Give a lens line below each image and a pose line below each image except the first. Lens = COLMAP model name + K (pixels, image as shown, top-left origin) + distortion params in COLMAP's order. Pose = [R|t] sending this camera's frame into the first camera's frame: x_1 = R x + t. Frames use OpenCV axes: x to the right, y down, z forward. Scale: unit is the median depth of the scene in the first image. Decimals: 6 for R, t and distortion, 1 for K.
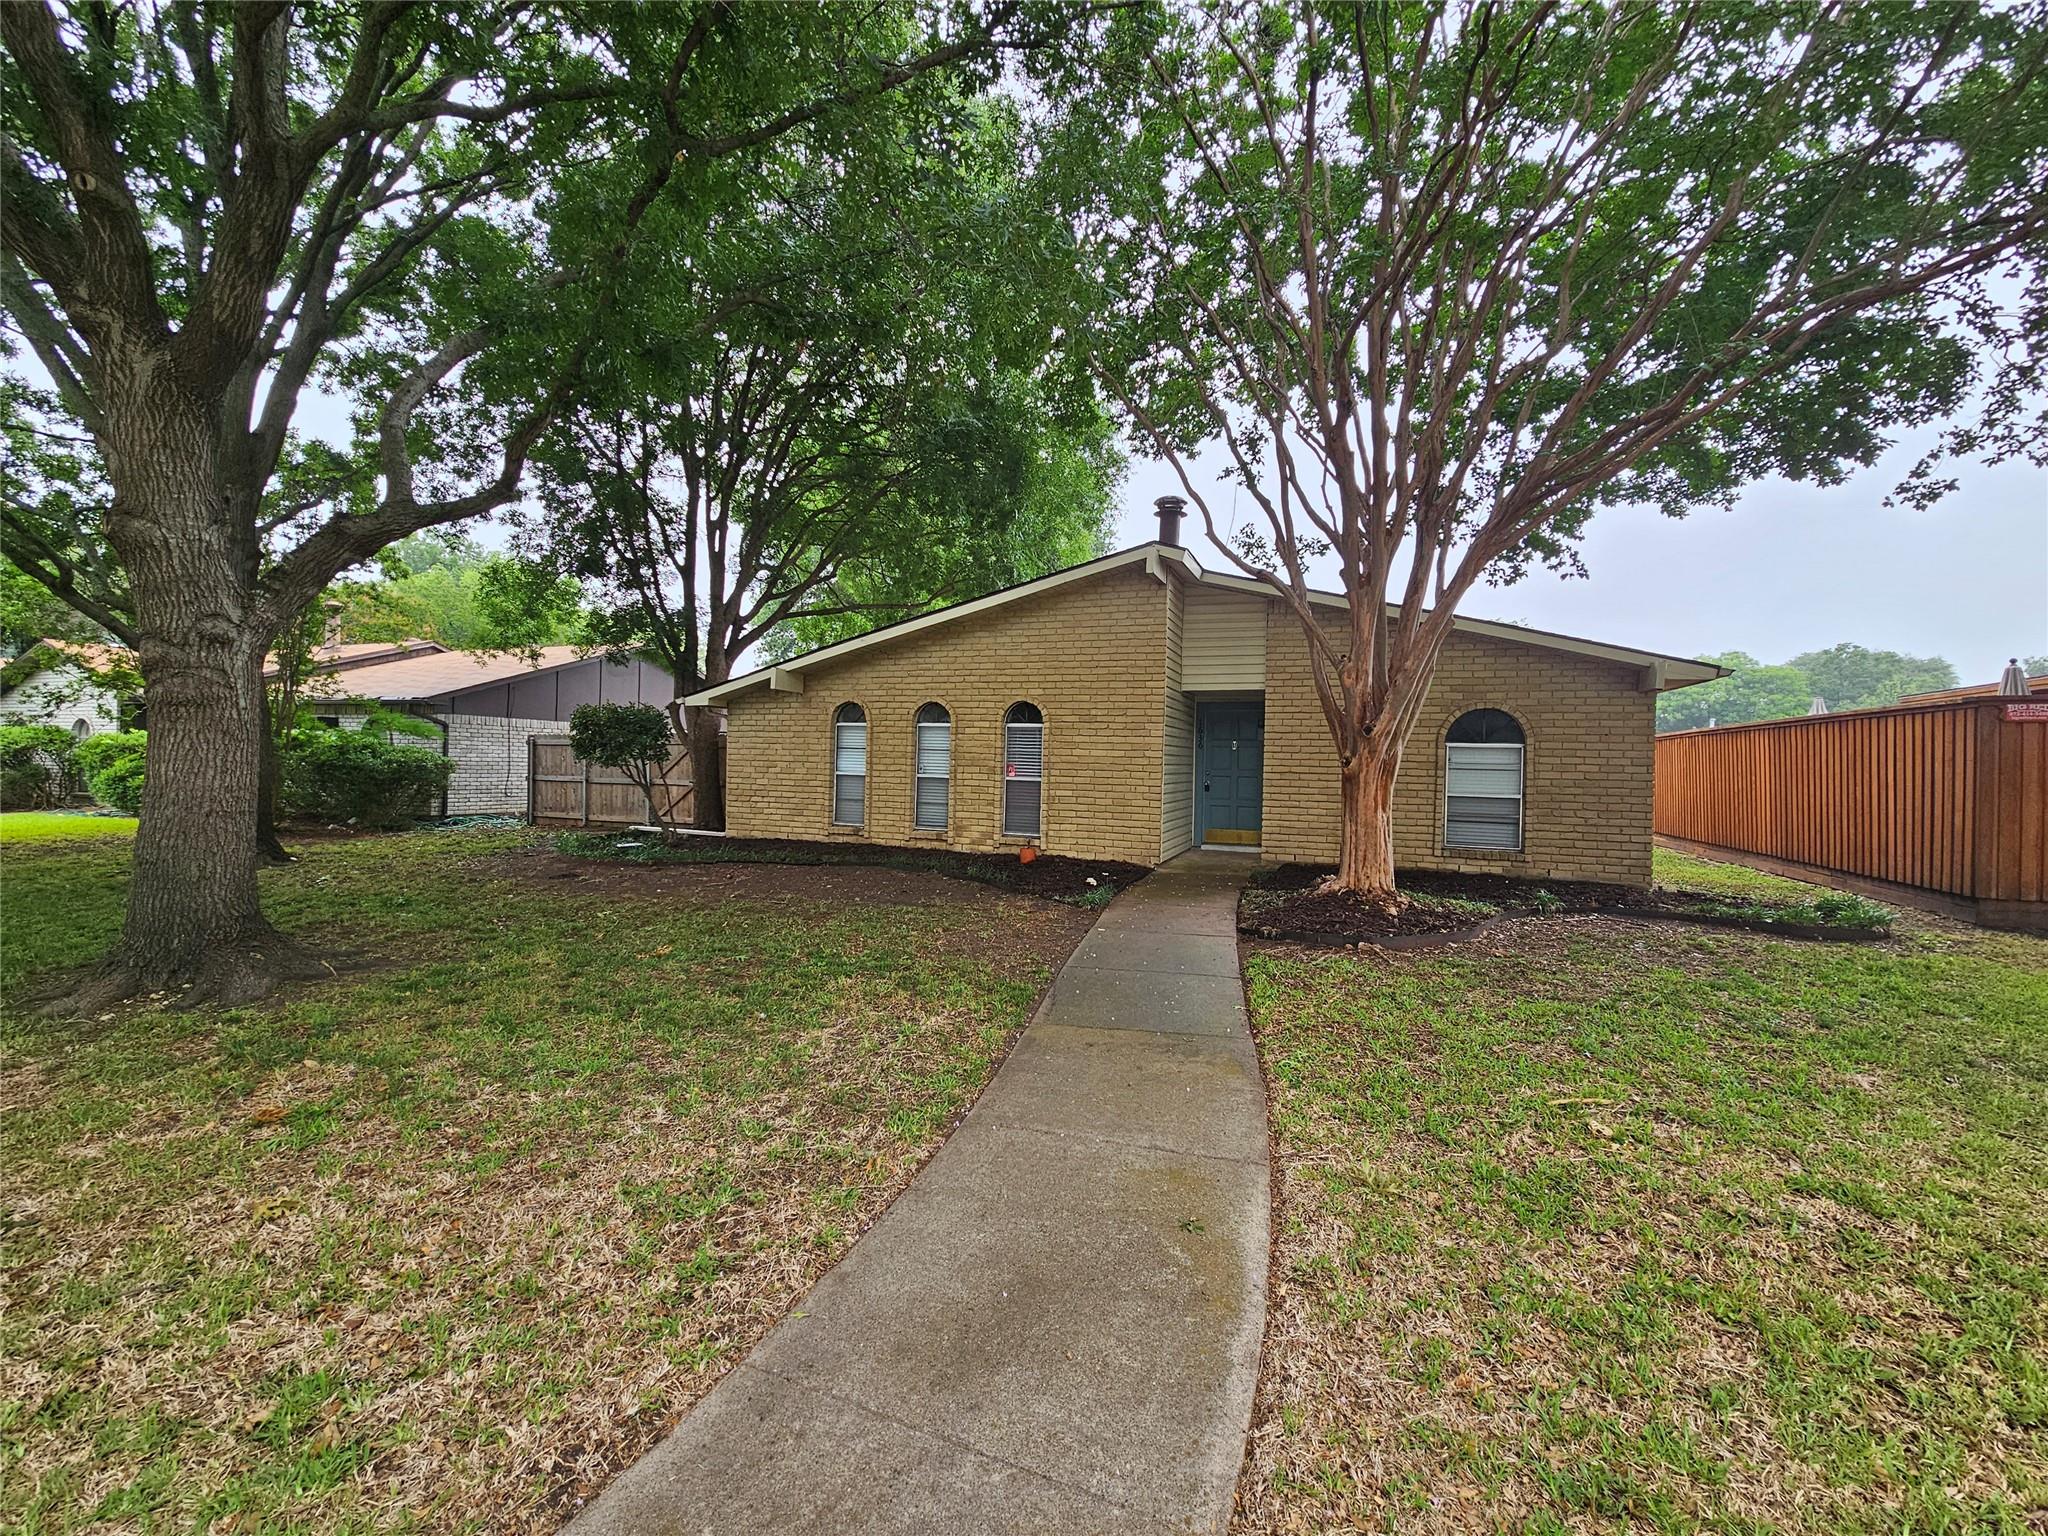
lens RADIAL K [[833.7, 0, 1017.9], [0, 833.7, 750.3], [0, 0, 1]] dist [-0.002423, 0.000372]
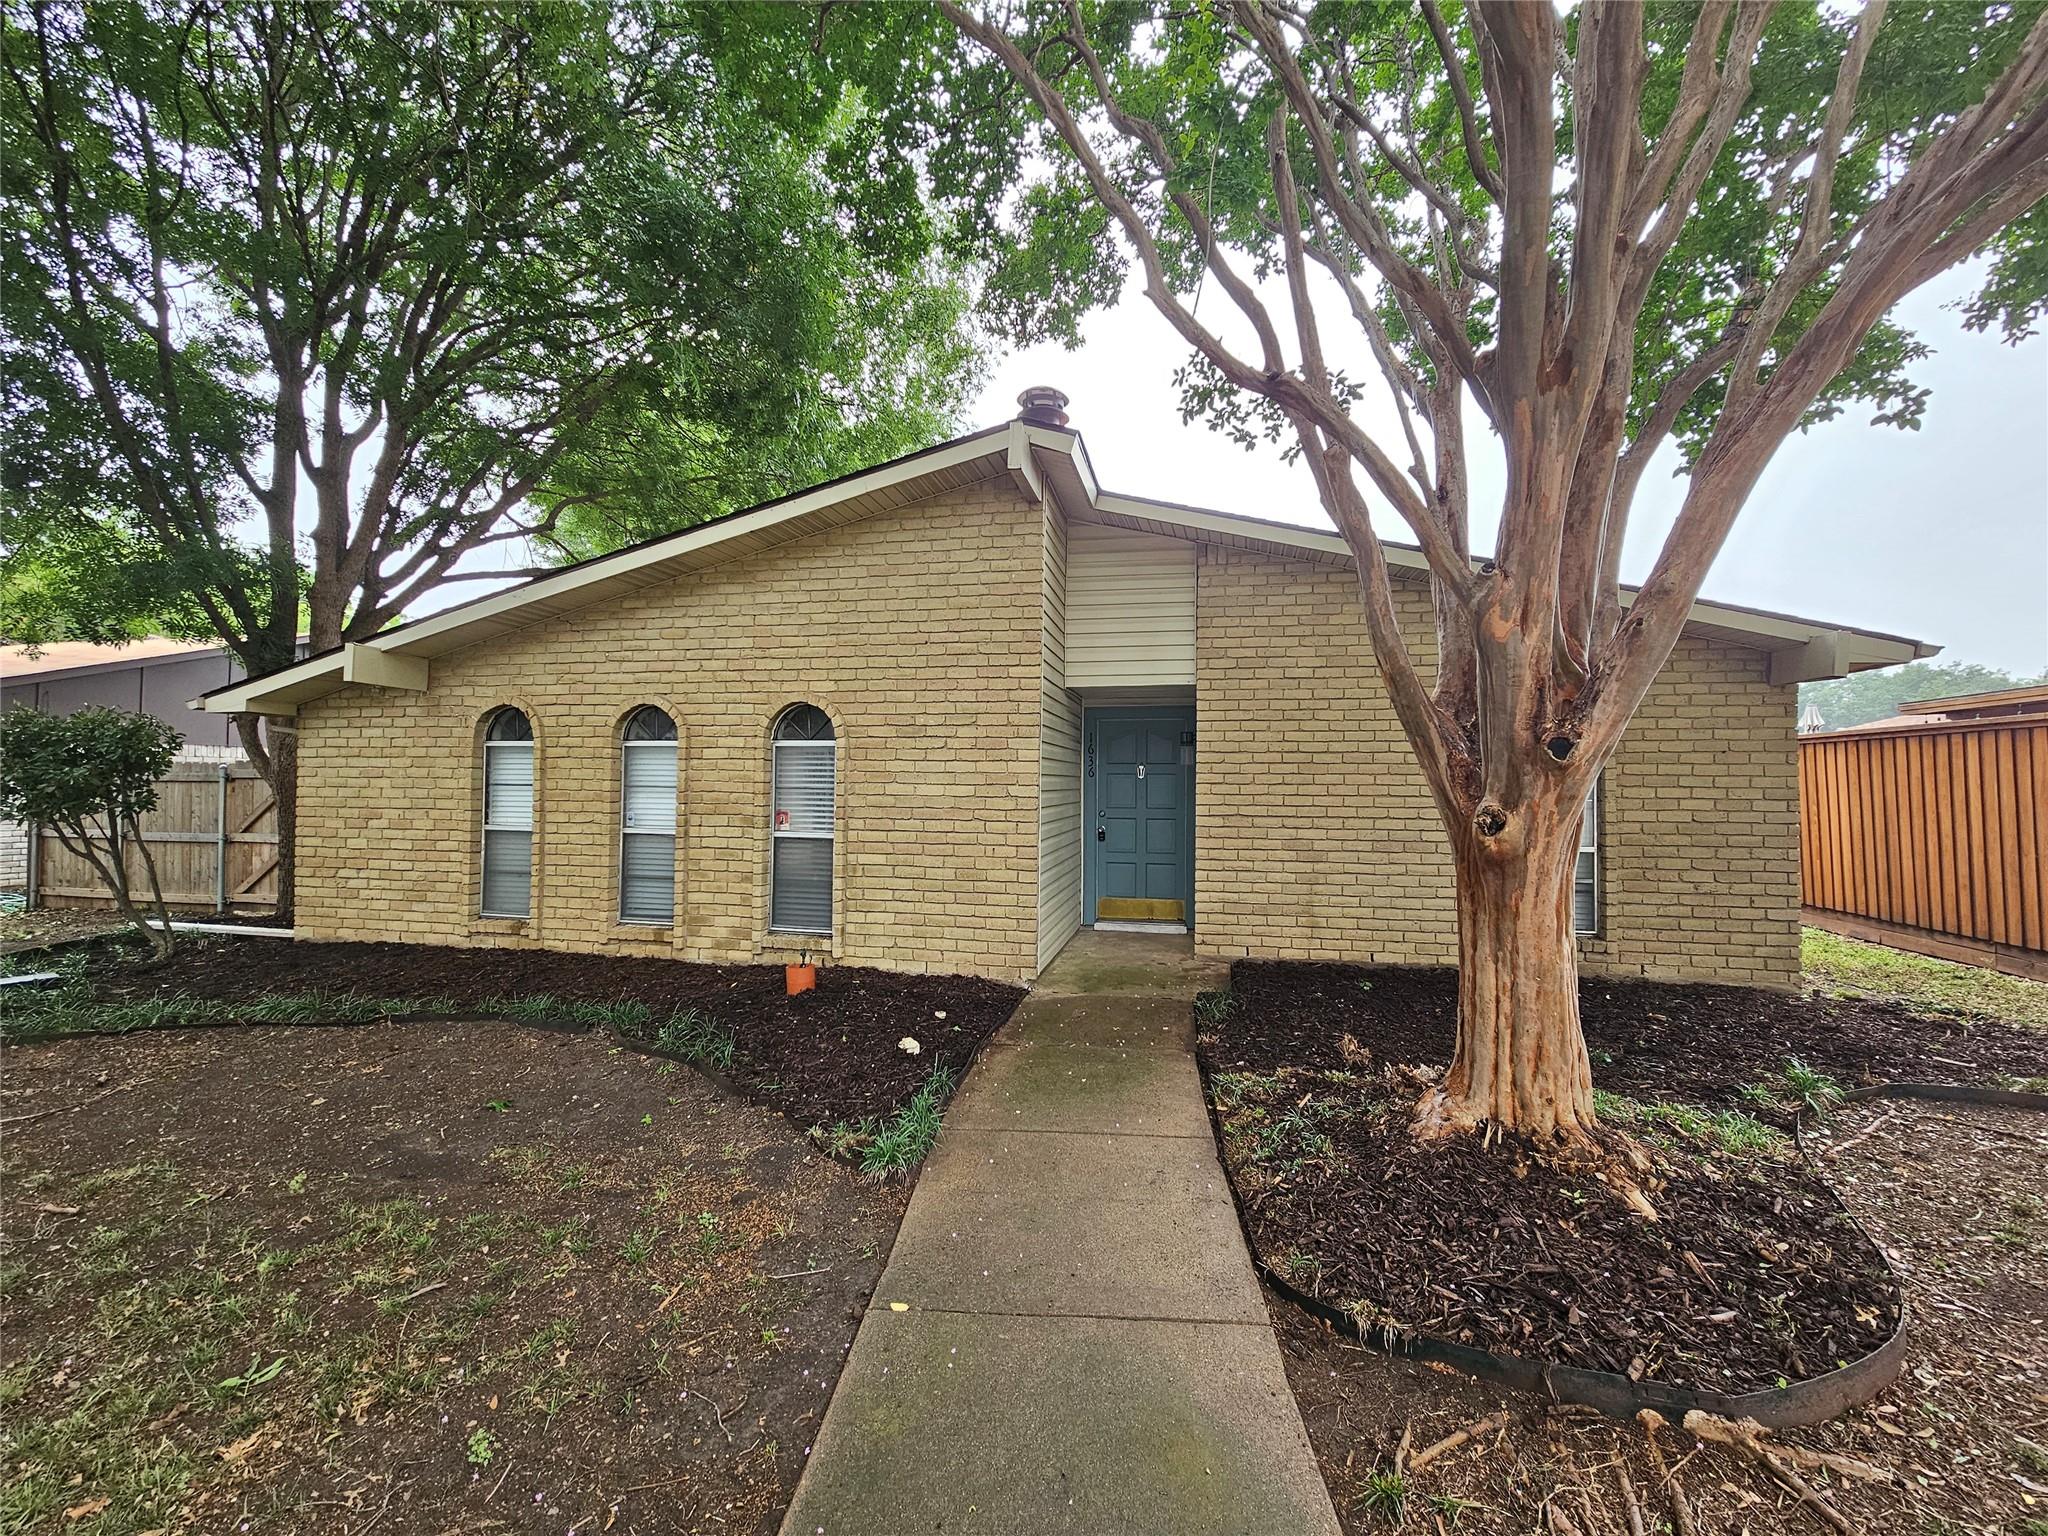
lens RADIAL K [[833.7, 0, 1018.5], [0, 833.7, 752.6], [0, 0, 1]] dist [-0.002423, 0.000372]
pose [[0.986498, -0.008046, 0.163575, 0.060043], [0.011502, 0.999730, -0.020191, -0.009802], [-0.163369, 0.021800, 0.986324, 0.398249]]
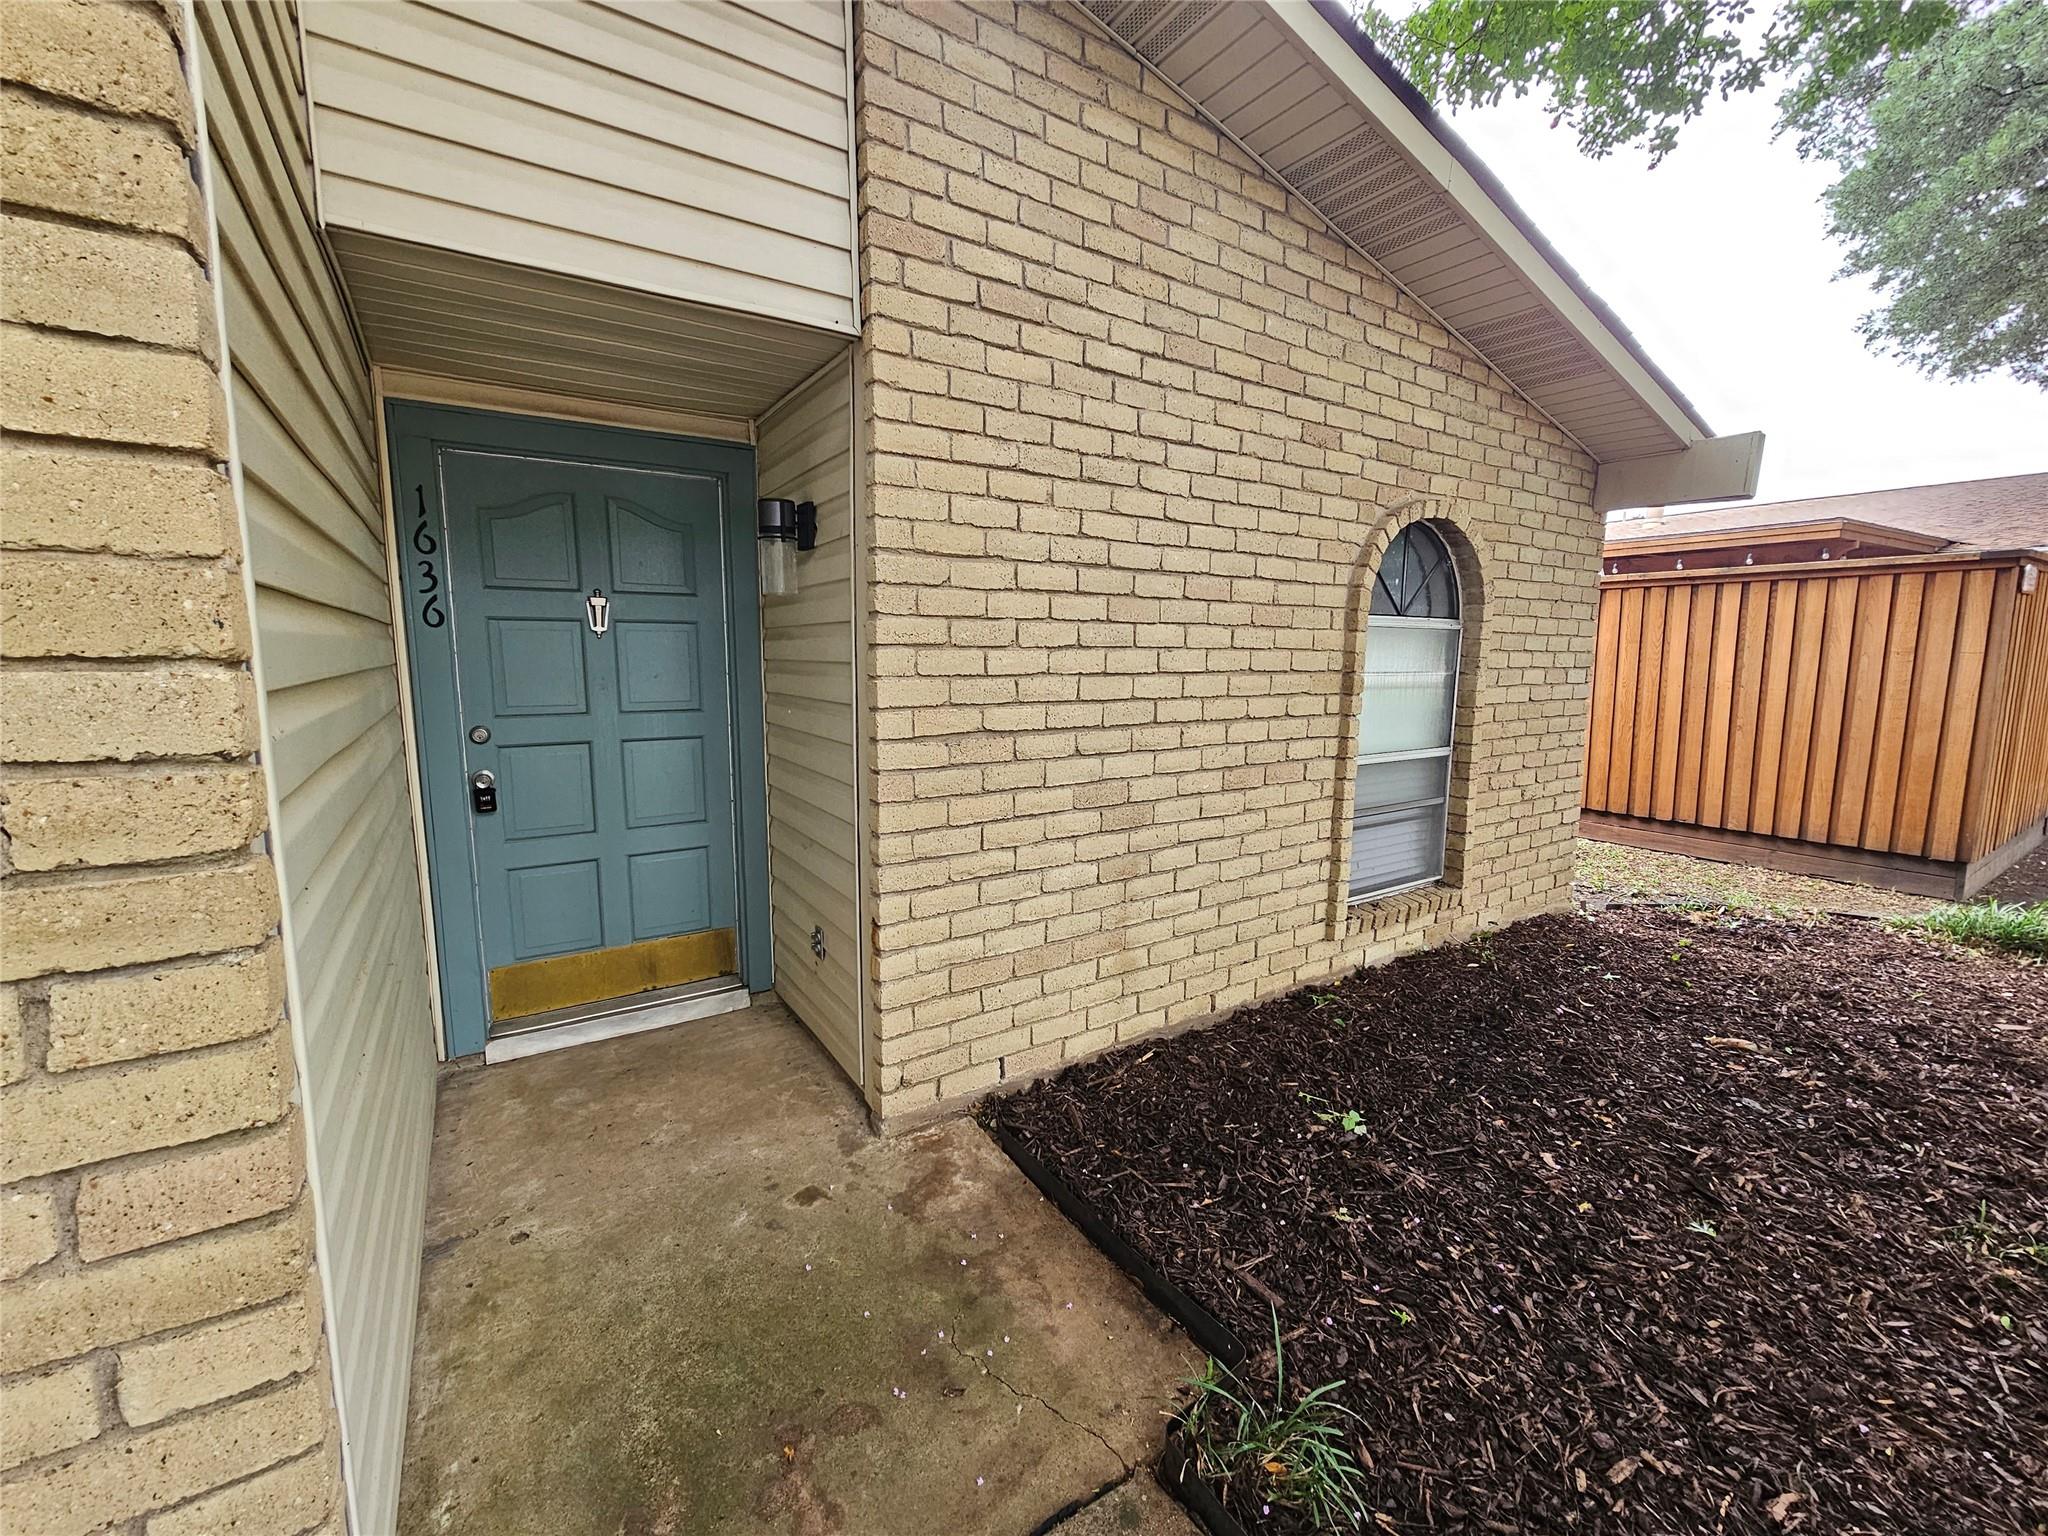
lens RADIAL K [[833.7, 0, 1025.2], [0, 833.7, 758.5], [0, 0, 1]] dist [-0.002423, 0.000372]
pose [[0.563389, -0.125780, 0.816561, 0.140505], [-0.001654, 0.988170, 0.153356, -0.002007], [-0.826190, -0.087750, 0.556516, 0.843217]]
